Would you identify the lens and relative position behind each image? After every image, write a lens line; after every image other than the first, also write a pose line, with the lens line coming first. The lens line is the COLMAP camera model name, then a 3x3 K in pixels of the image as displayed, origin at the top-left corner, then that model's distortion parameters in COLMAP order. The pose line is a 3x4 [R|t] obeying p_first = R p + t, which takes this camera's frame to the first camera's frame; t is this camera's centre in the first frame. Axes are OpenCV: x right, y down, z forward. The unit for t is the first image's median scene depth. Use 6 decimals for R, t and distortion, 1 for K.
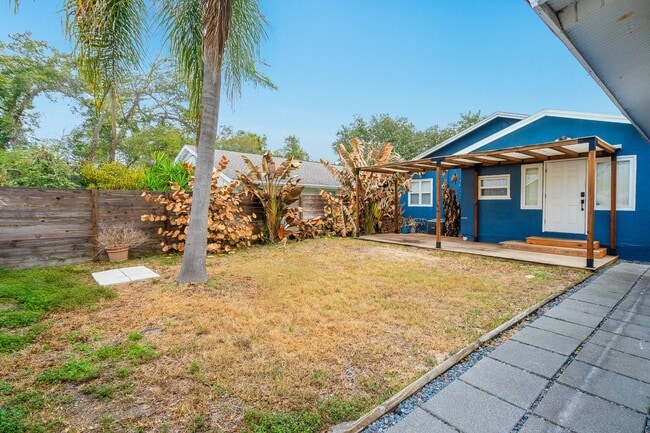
lens RADIAL K [[305.1, 0, 325.1], [0, 305.1, 194.8], [0, 0, 1]] dist [0.001941, 0.000238]
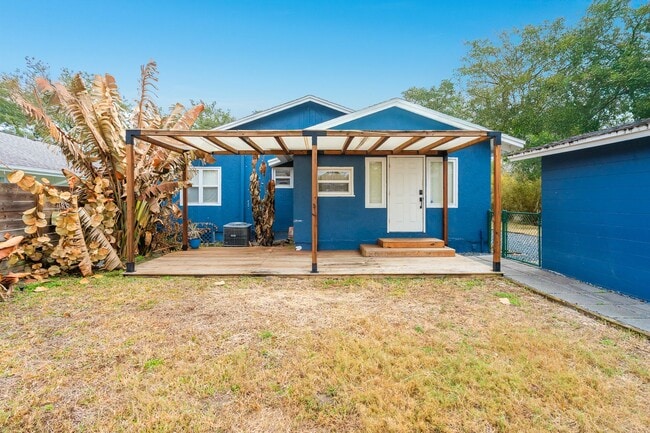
lens RADIAL K [[305.1, 0, 325.1], [0, 305.1, 194.8], [0, 0, 1]] dist [0.001941, 0.000238]
pose [[0.598706, 0.009983, 0.800907, -0.109783], [-0.020489, 0.999786, 0.002855, 0.008149], [-0.800707, -0.018119, 0.598782, 0.501343]]
